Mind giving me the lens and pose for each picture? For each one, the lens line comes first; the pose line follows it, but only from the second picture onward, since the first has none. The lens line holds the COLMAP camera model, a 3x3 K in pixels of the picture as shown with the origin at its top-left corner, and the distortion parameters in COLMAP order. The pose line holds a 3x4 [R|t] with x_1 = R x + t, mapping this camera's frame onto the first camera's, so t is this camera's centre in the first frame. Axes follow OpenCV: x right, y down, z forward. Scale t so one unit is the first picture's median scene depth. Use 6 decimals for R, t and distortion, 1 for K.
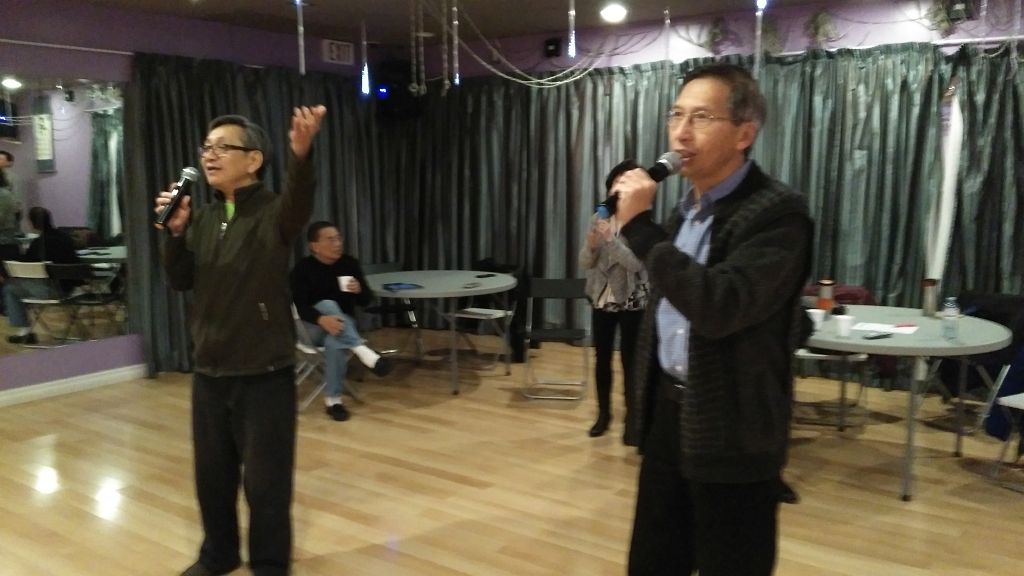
lens RADIAL K [[858.5, 0, 515.0], [0, 858.5, 293.6], [0, 0, 1]] dist [0.105393, -0.239266]
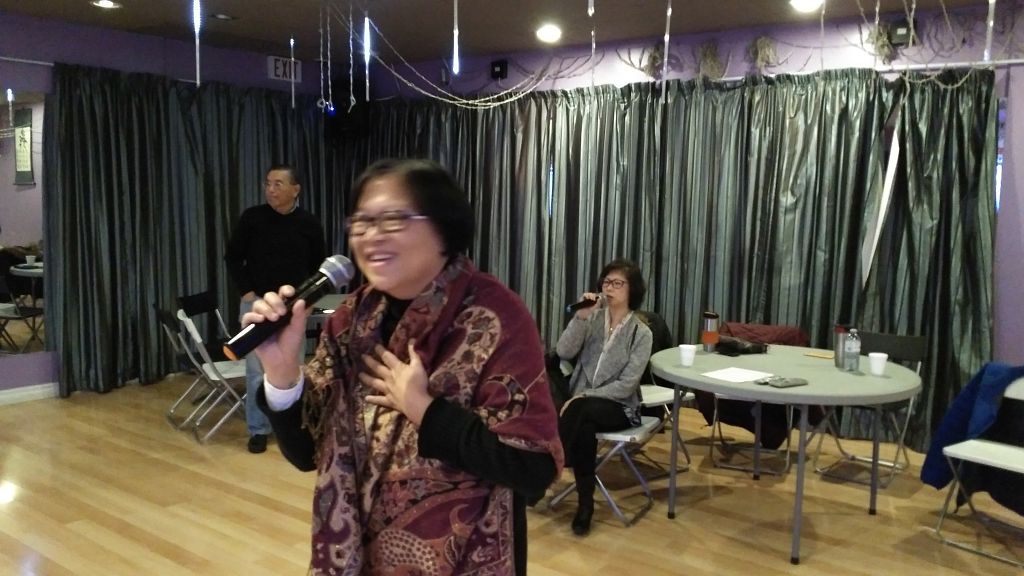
lens RADIAL K [[858.5, 0, 510.3], [0, 858.5, 284.6], [0, 0, 1]] dist [0.105393, -0.239266]
pose [[0.999289, 0.027746, -0.025542, 0.103403], [-0.028770, 0.998760, -0.040629, -0.003913], [0.024383, 0.041335, 0.998848, 0.046987]]
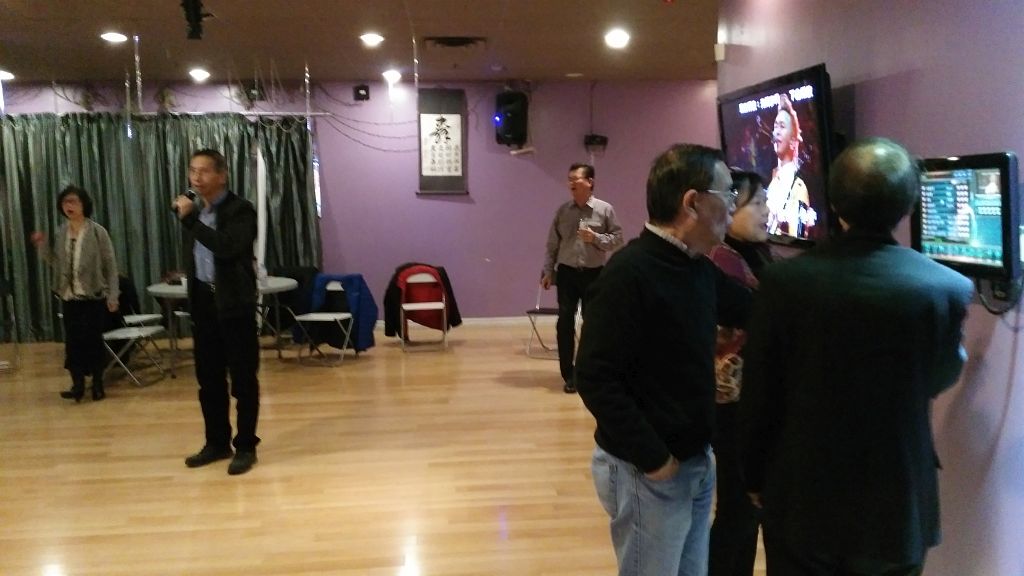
lens RADIAL K [[858.5, 0, 533.8], [0, 858.5, 296.6], [0, 0, 1]] dist [0.105393, -0.239266]
pose [[0.746126, -0.088809, 0.659855, -0.174177], [0.104930, 0.994364, 0.015182, 0.067231], [-0.657484, 0.057911, 0.751239, -0.468334]]
